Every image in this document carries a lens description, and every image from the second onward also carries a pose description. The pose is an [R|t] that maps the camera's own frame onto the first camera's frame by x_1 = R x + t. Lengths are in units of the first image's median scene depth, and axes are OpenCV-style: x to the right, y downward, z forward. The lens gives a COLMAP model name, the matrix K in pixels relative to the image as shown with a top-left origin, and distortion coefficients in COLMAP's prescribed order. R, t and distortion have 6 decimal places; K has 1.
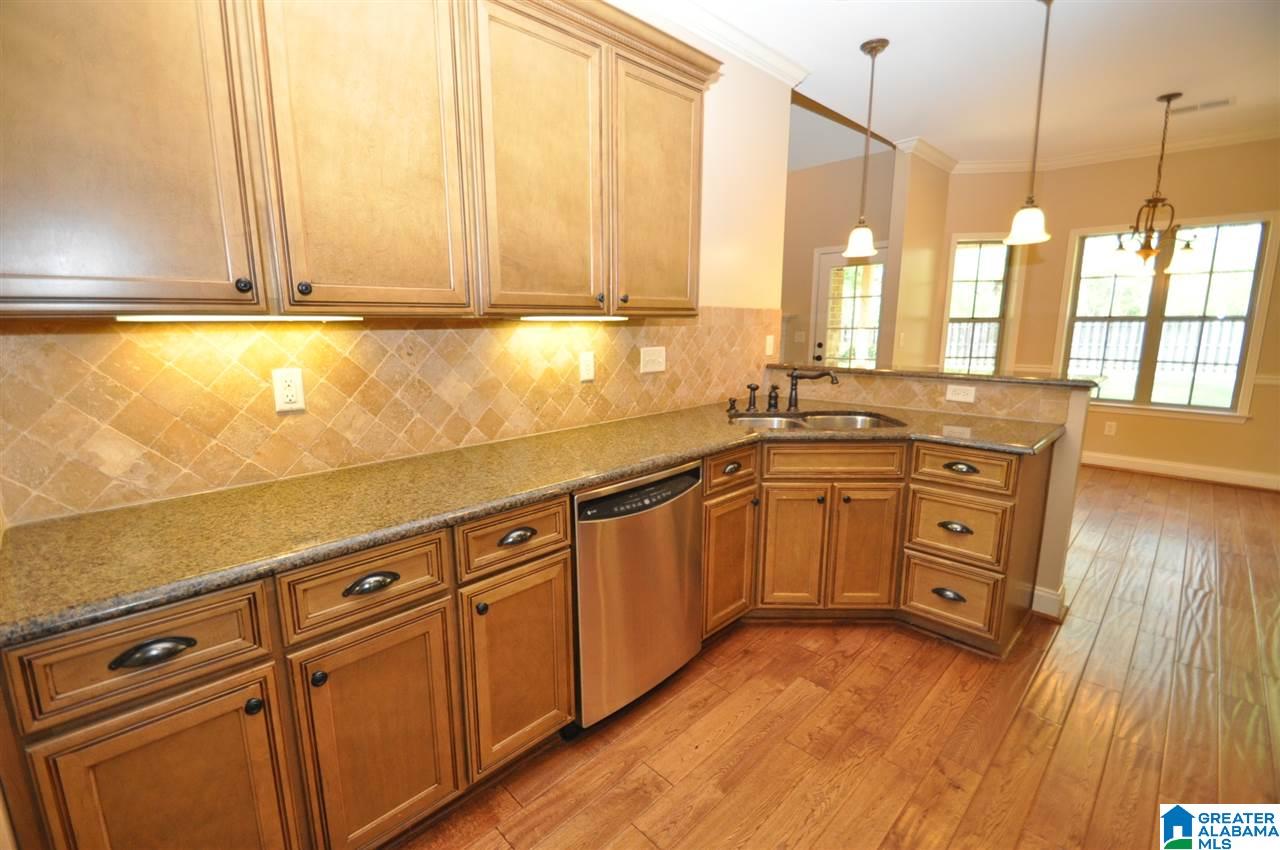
lens RADIAL K [[559.4, 0, 632.0], [0, 559.4, 430.8], [0, 0, 1]] dist [-0.013408, -0.000818]
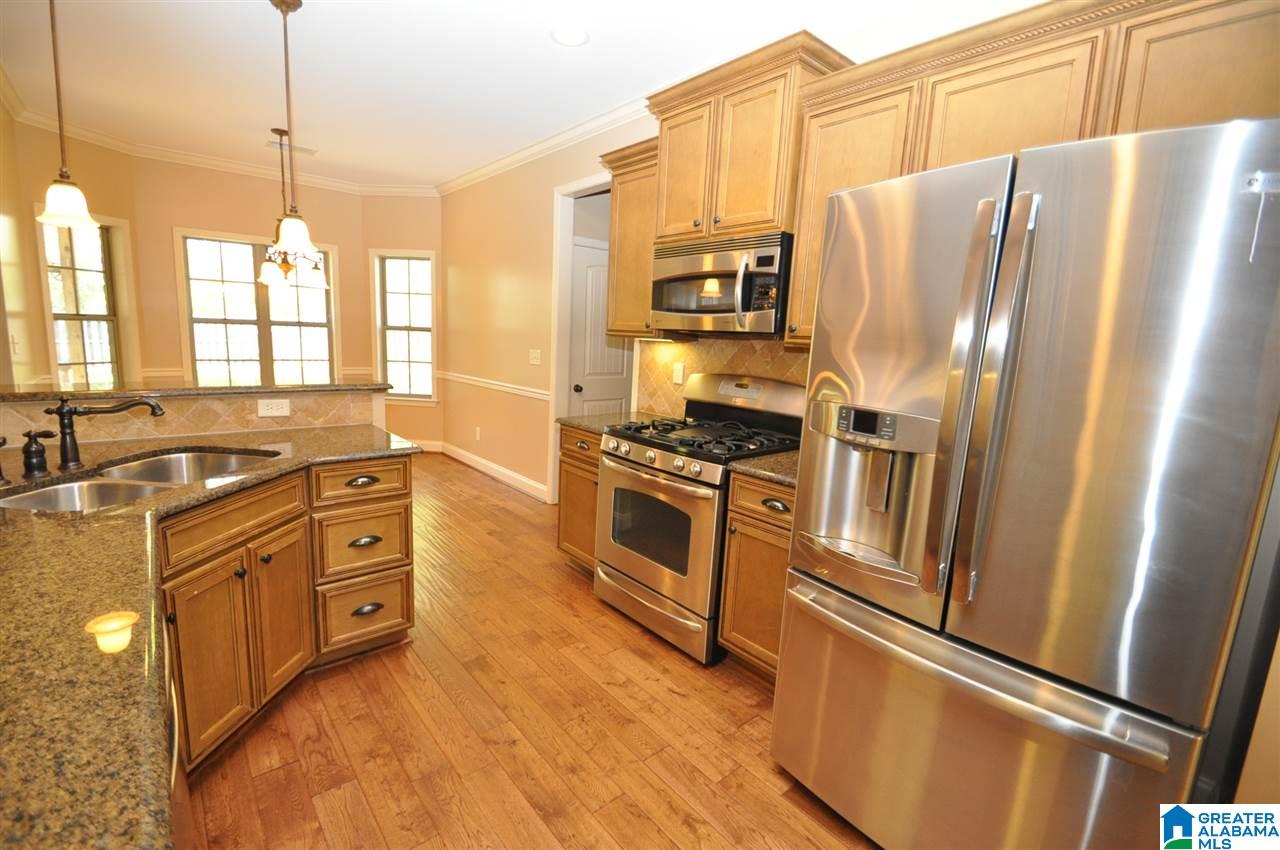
lens RADIAL K [[559.4, 0, 605.9], [0, 559.4, 427.0], [0, 0, 1]] dist [-0.013408, -0.000818]
pose [[0.083276, -0.150904, 0.985035, -0.306173], [0.146075, 0.979639, 0.137728, -0.092705], [-0.985762, 0.132419, 0.103624, 0.419047]]
